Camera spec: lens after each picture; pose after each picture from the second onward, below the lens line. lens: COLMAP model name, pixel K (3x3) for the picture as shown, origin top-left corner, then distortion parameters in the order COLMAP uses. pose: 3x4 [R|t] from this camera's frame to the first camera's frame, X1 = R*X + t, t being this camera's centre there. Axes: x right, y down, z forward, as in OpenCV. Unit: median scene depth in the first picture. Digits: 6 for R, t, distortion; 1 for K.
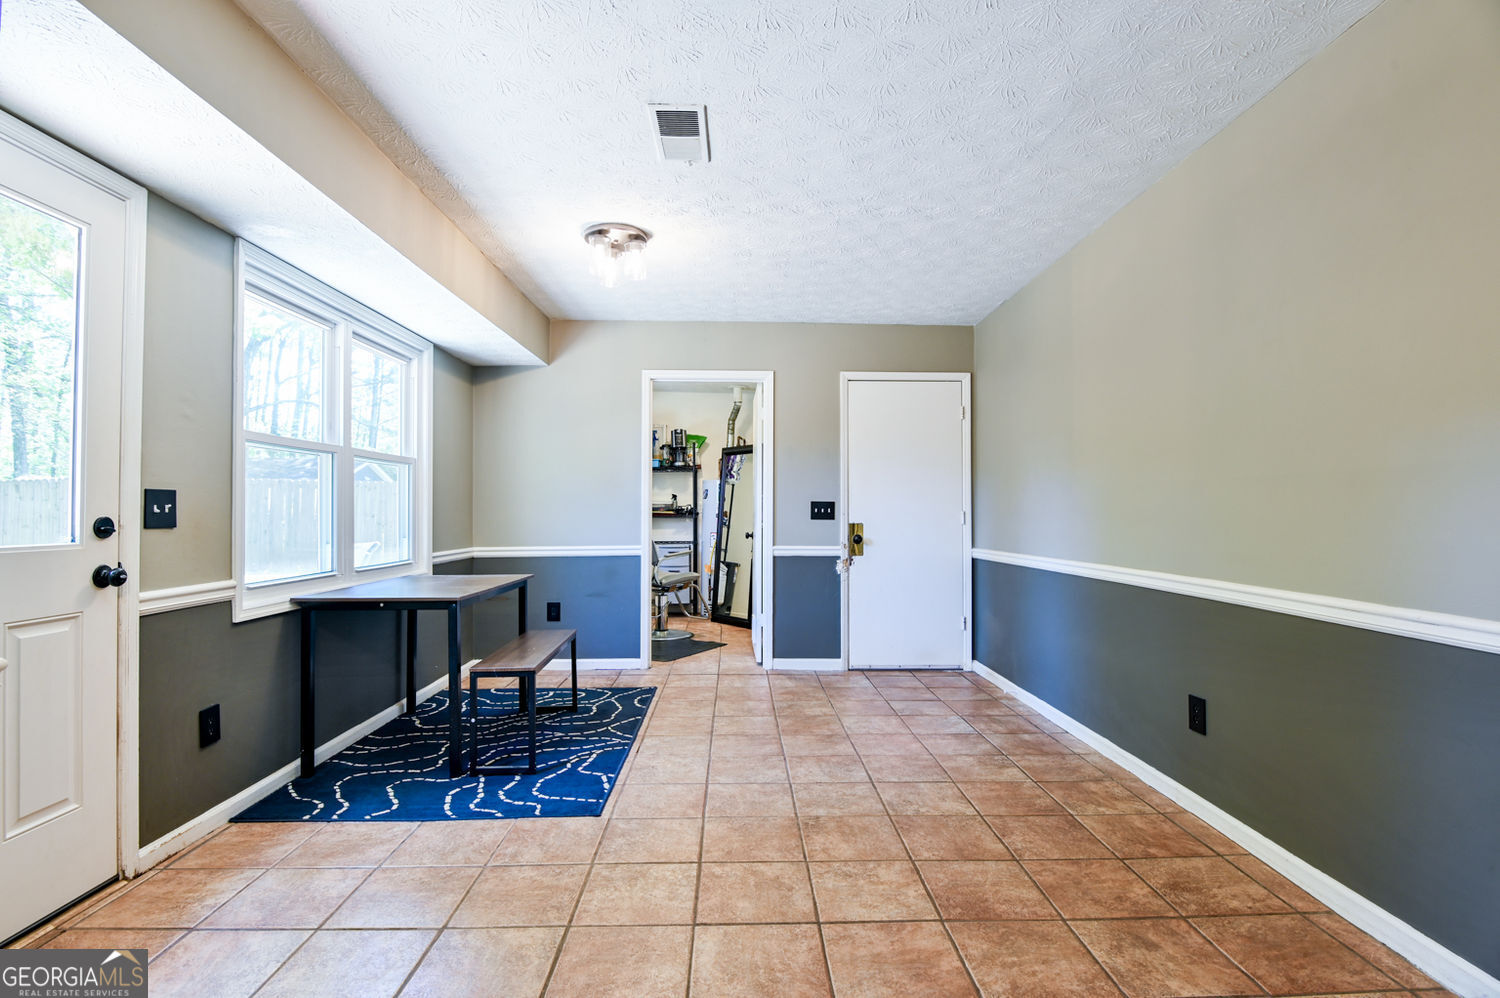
lens RADIAL K [[732.0, 0, 753.2], [0, 732.0, 496.8], [0, 0, 1]] dist [-0.024518, 0.001318]
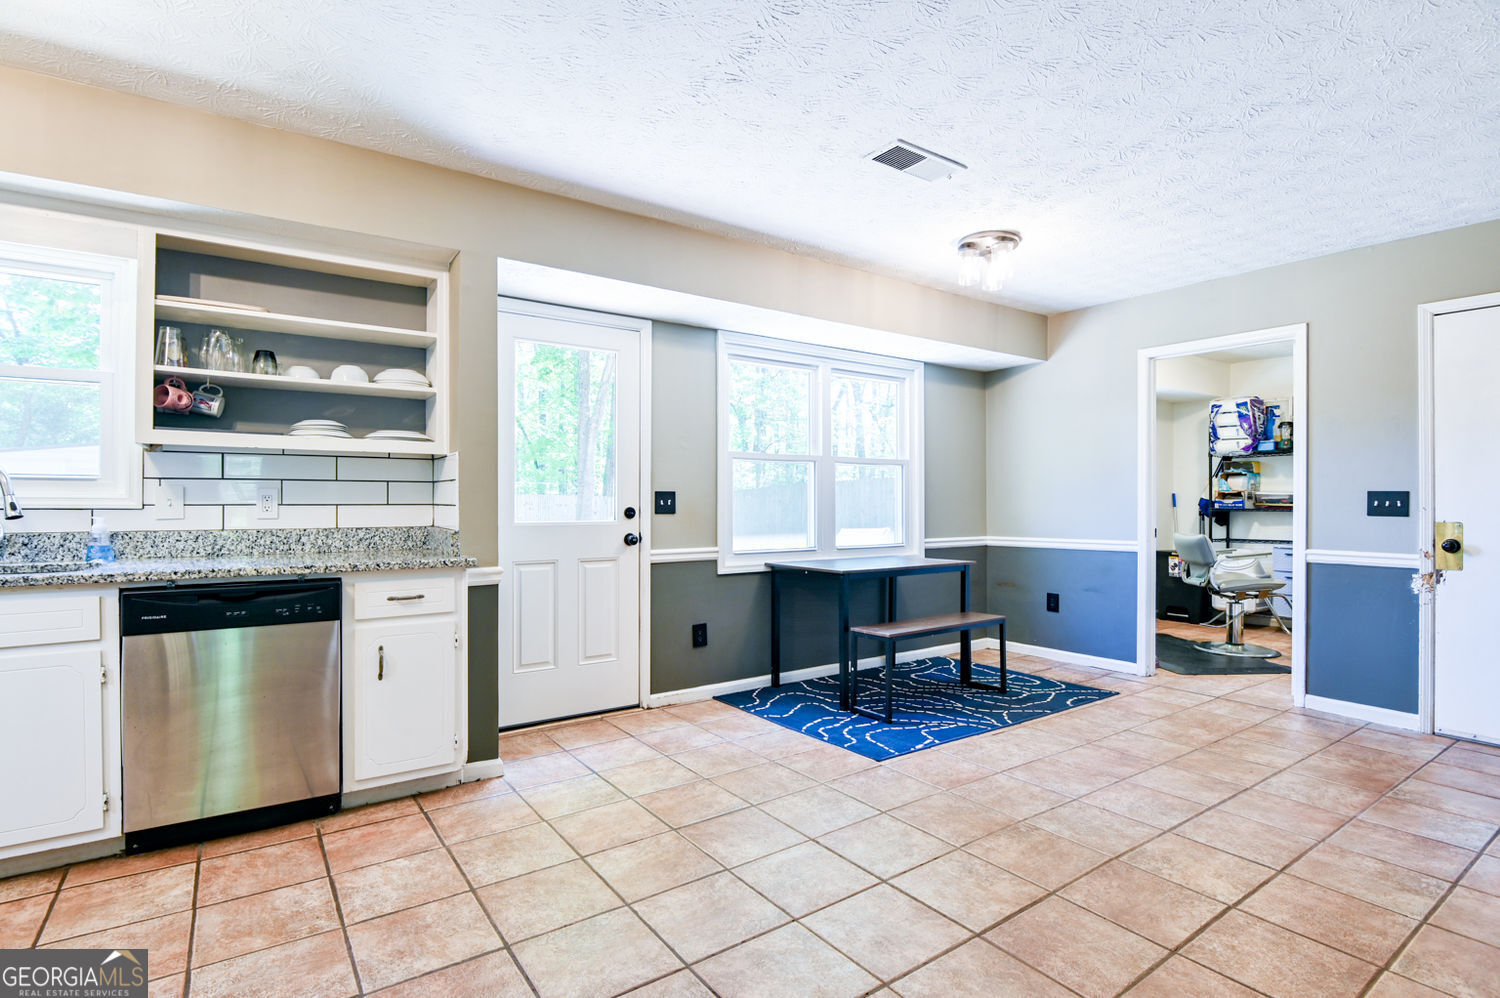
lens RADIAL K [[732.0, 0, 748.7], [0, 732.0, 496.3], [0, 0, 1]] dist [-0.024518, 0.001318]
pose [[0.556053, -0.005234, -0.831130, 0.484911], [0.015404, 0.999873, 0.004008, -0.001378], [0.831004, -0.015031, 0.556063, 0.123821]]
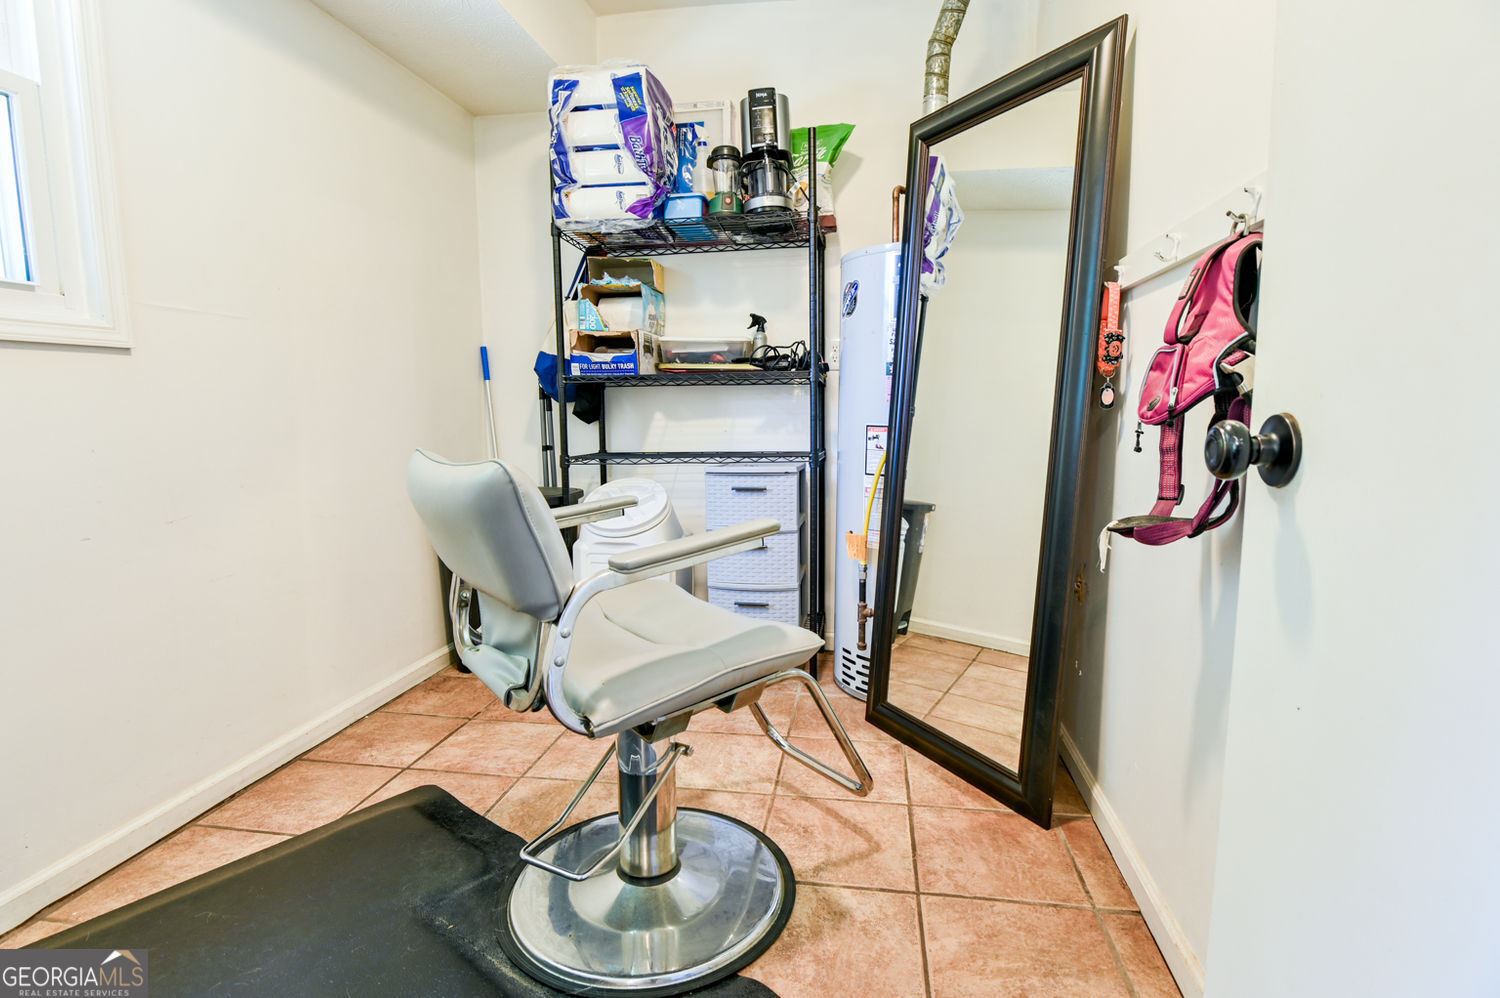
lens RADIAL K [[732.0, 0, 746.8], [0, 732.0, 494.6], [0, 0, 1]] dist [-0.024518, 0.001318]
pose [[0.981330, 0.011427, -0.191991, -0.106700], [0.015601, 0.990214, 0.138680, 0.075556], [0.191697, -0.139086, 0.971549, 1.515579]]
